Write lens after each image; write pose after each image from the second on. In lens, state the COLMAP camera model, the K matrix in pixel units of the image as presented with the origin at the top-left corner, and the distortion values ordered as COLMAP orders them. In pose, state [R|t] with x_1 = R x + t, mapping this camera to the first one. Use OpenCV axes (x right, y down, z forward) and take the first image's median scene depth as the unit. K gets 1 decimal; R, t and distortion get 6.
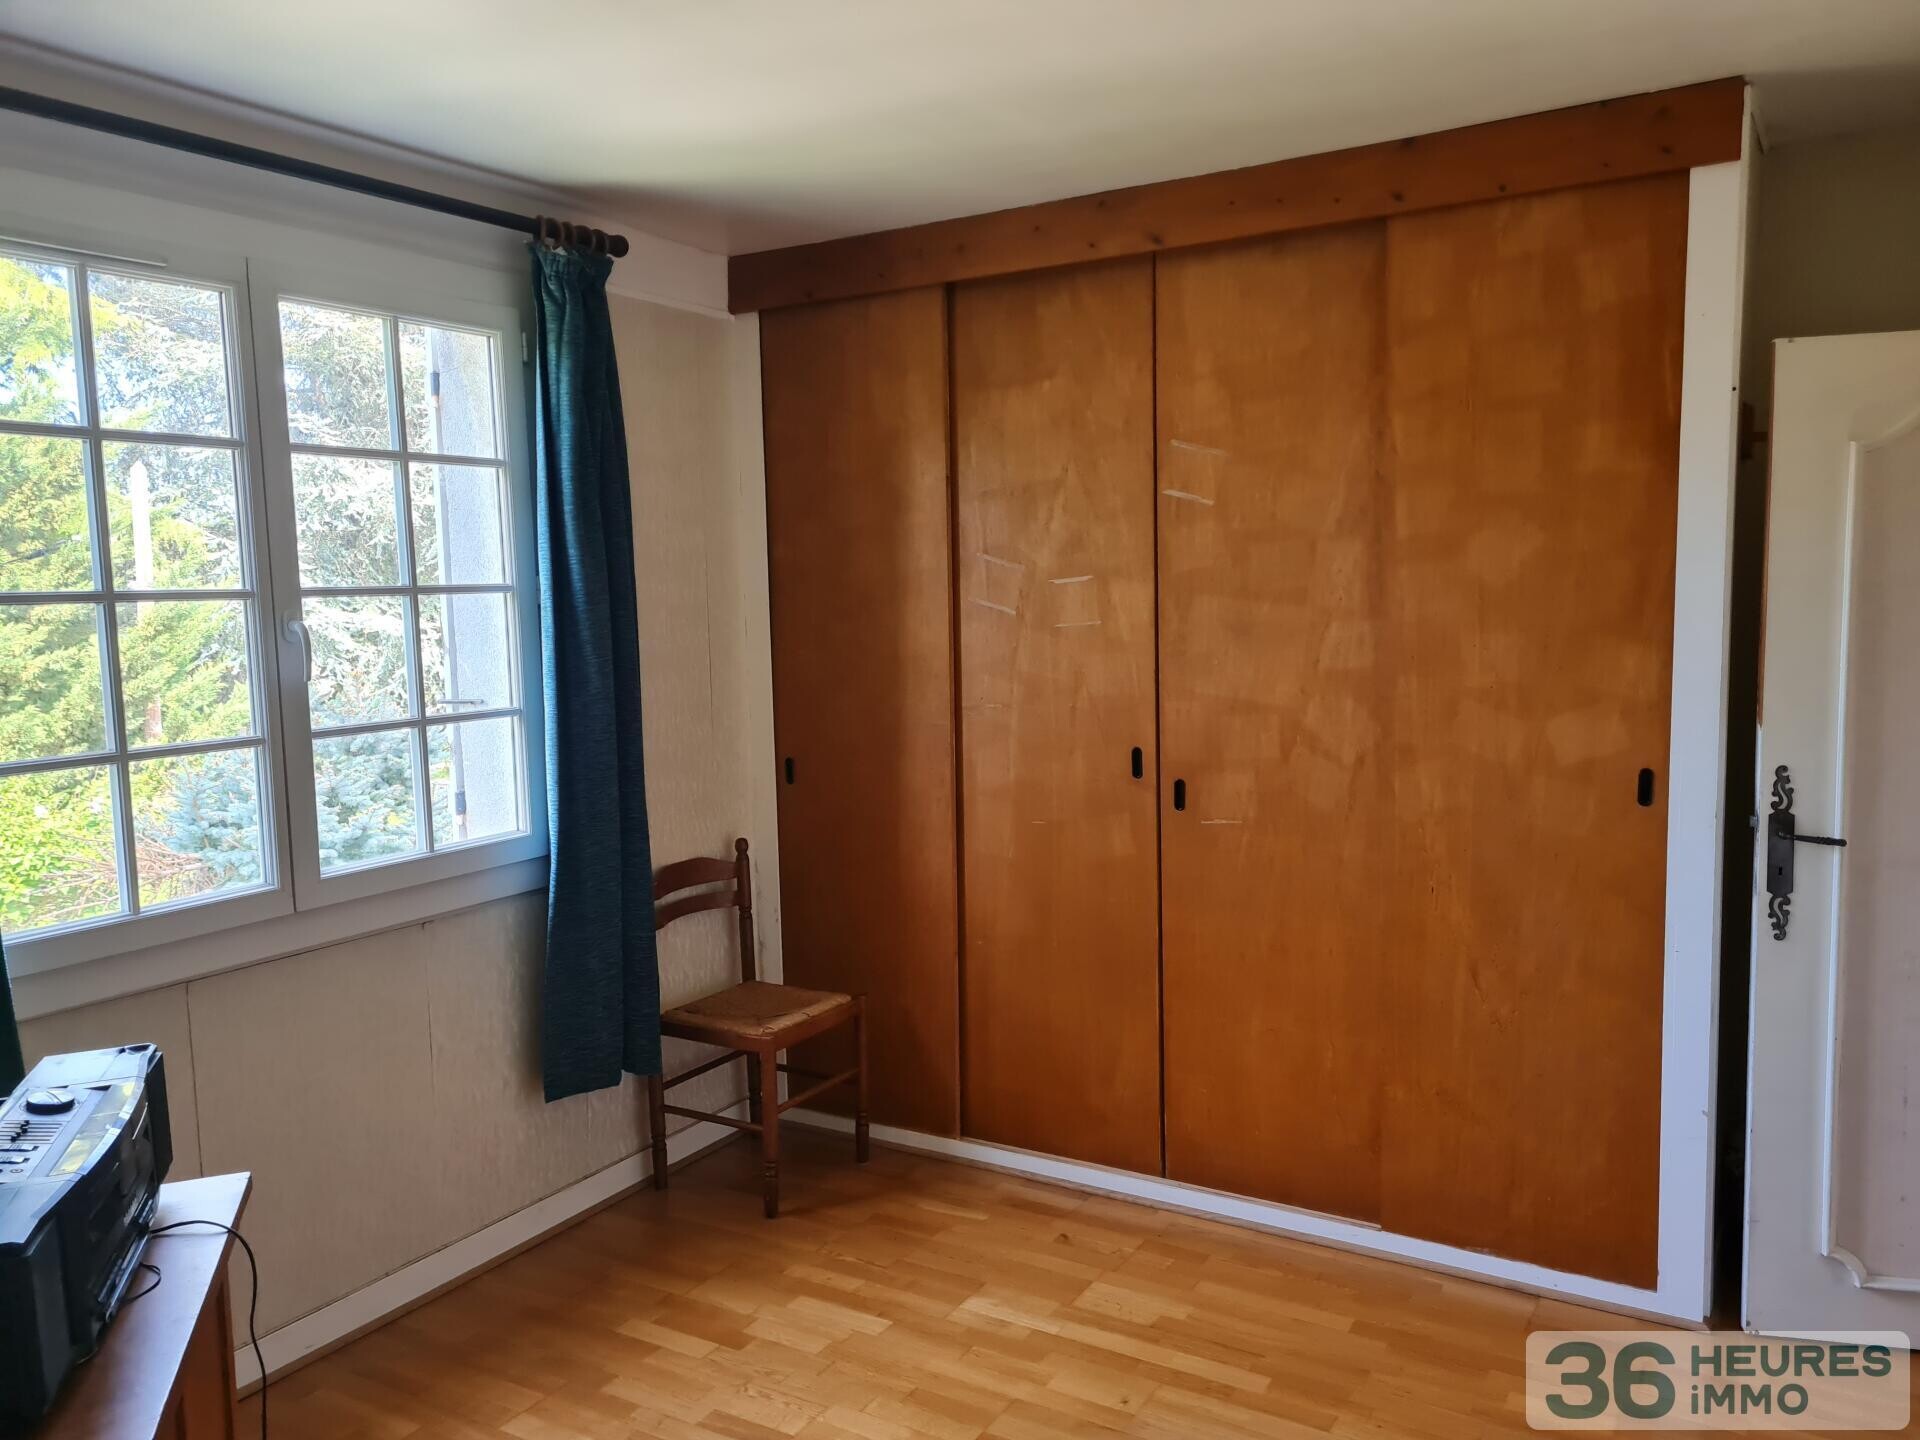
lens RADIAL K [[1448.7, 0, 1007.2], [0, 1448.7, 751.1], [0, 0, 1]] dist [0.070562, -0.070822]
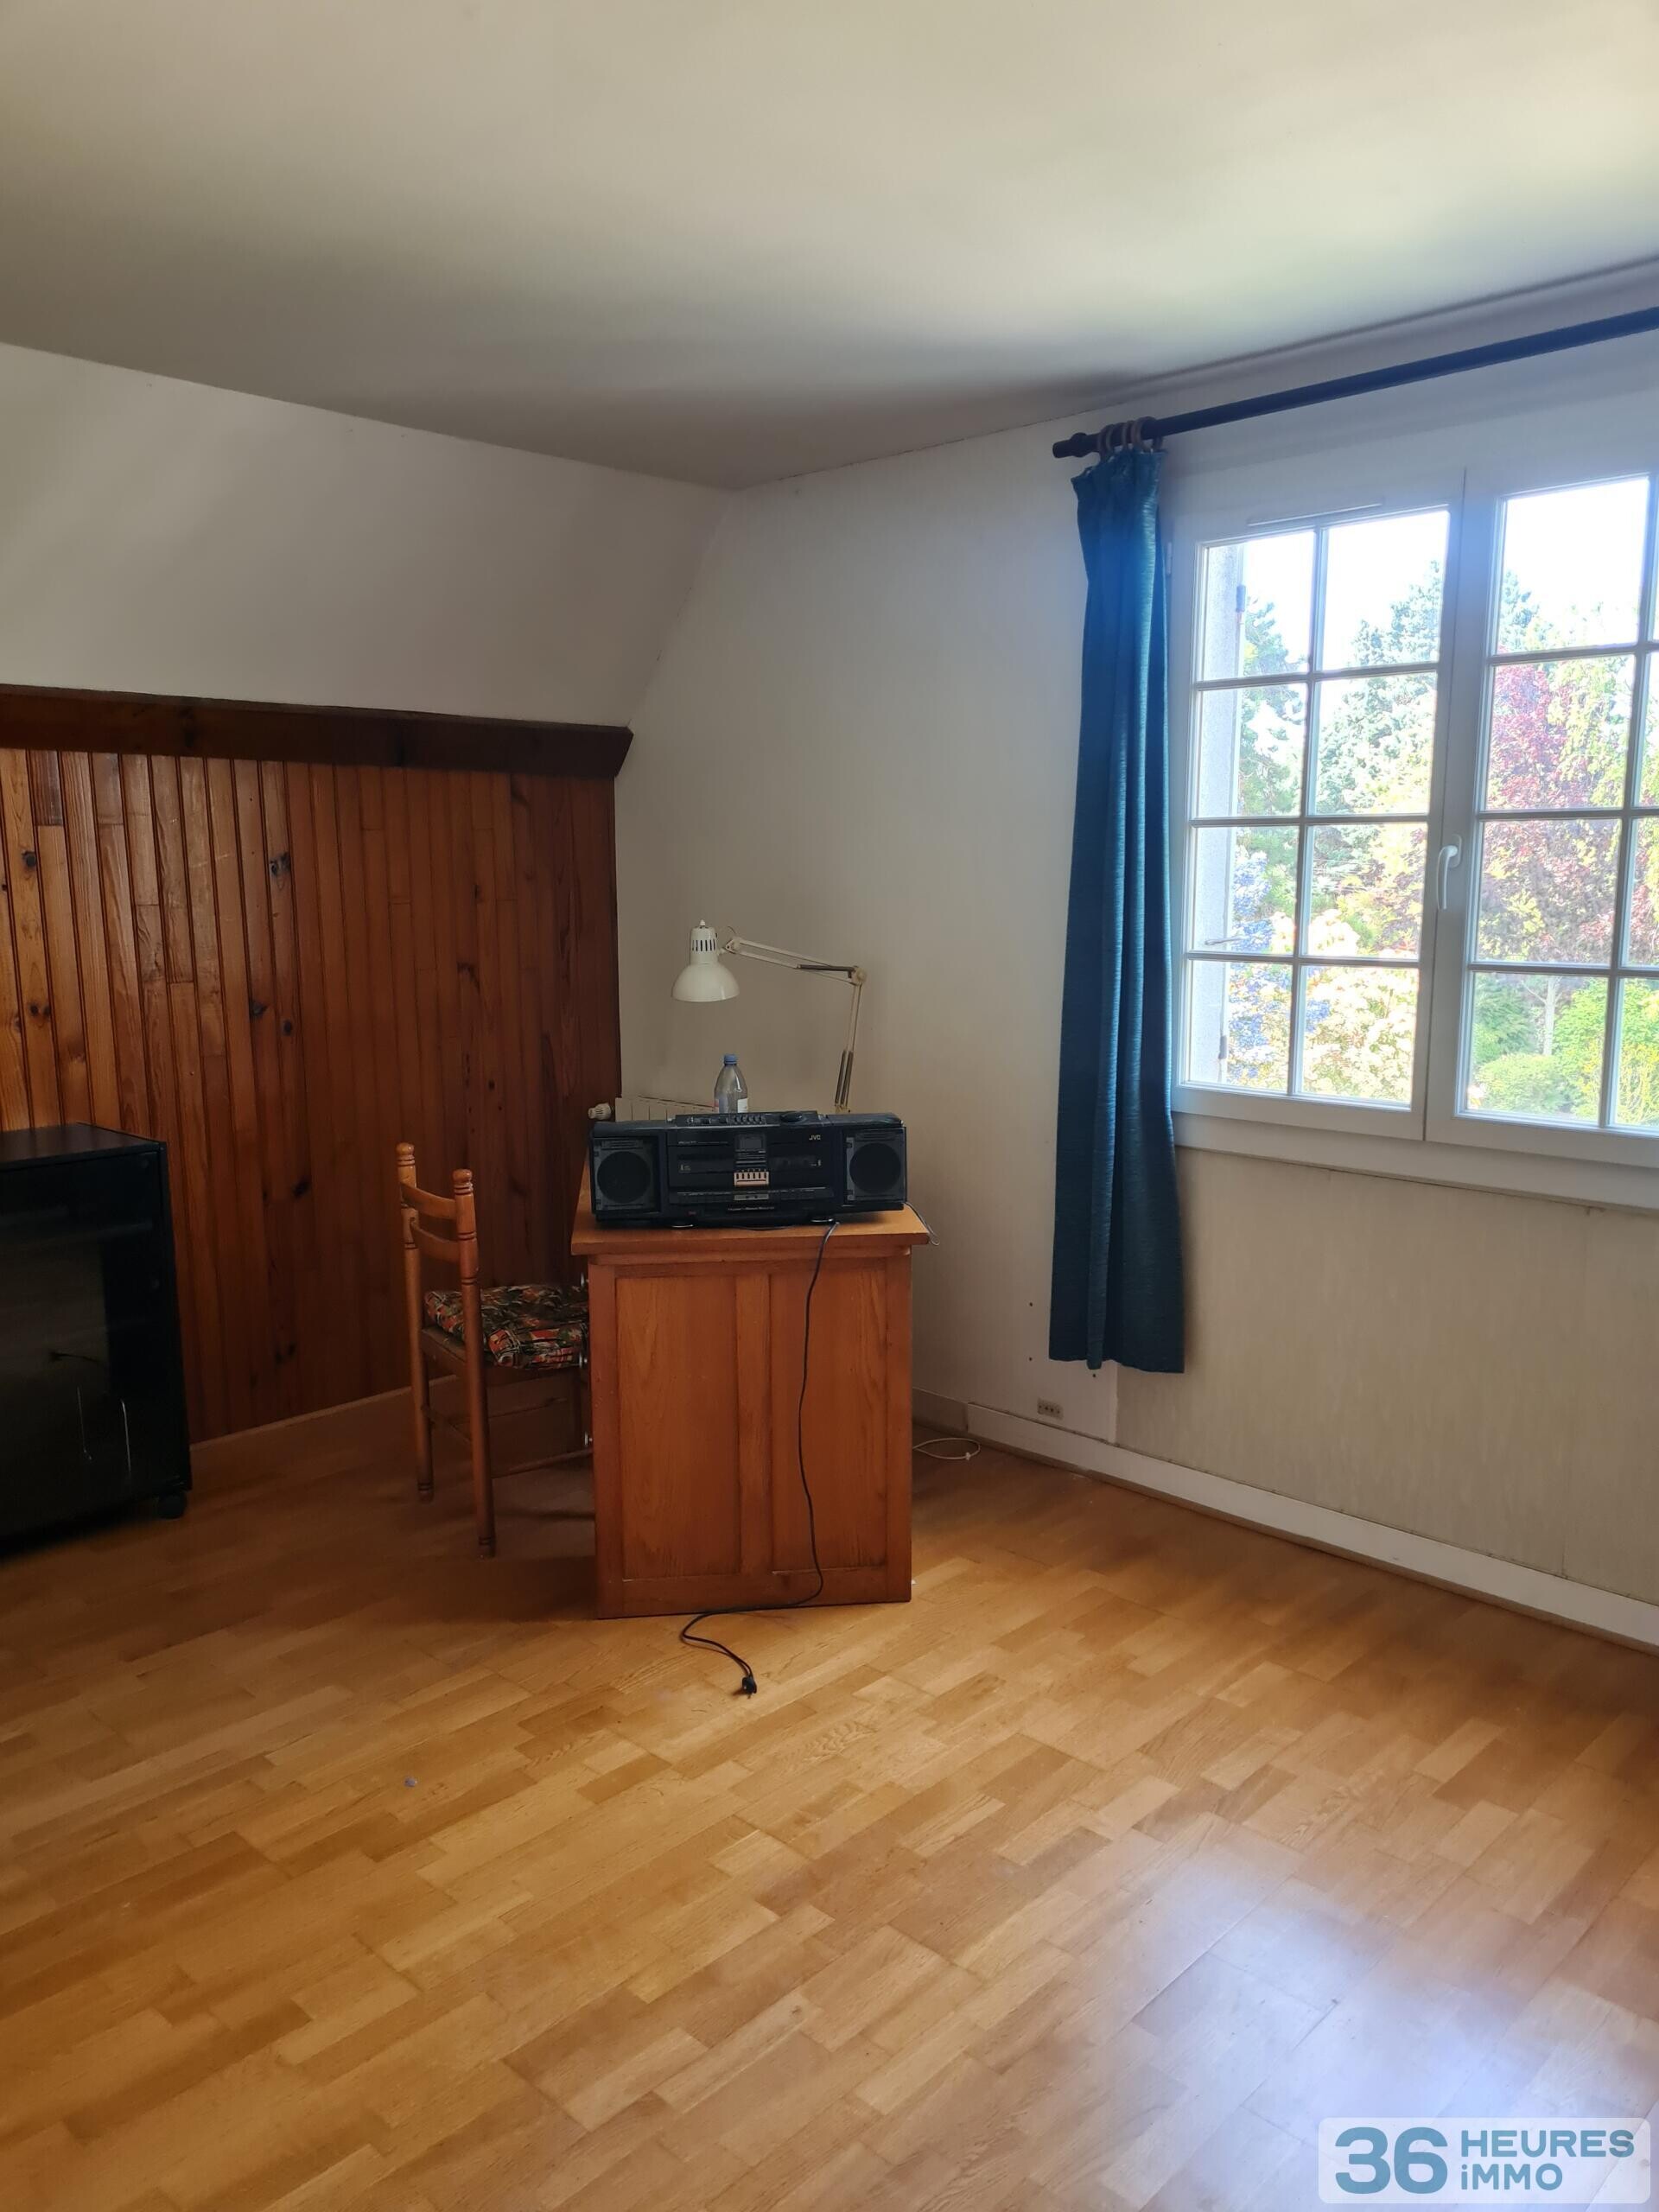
lens RADIAL K [[1669.0, 0, 814.9], [0, 1669.0, 1132.6], [0, 0, 1]] dist [0.070562, -0.070822]
pose [[-0.230945, 0.191041, -0.954027, 0.705396], [-0.095563, 0.971339, 0.217641, -0.104505], [0.968262, 0.141433, -0.206070, 0.834796]]
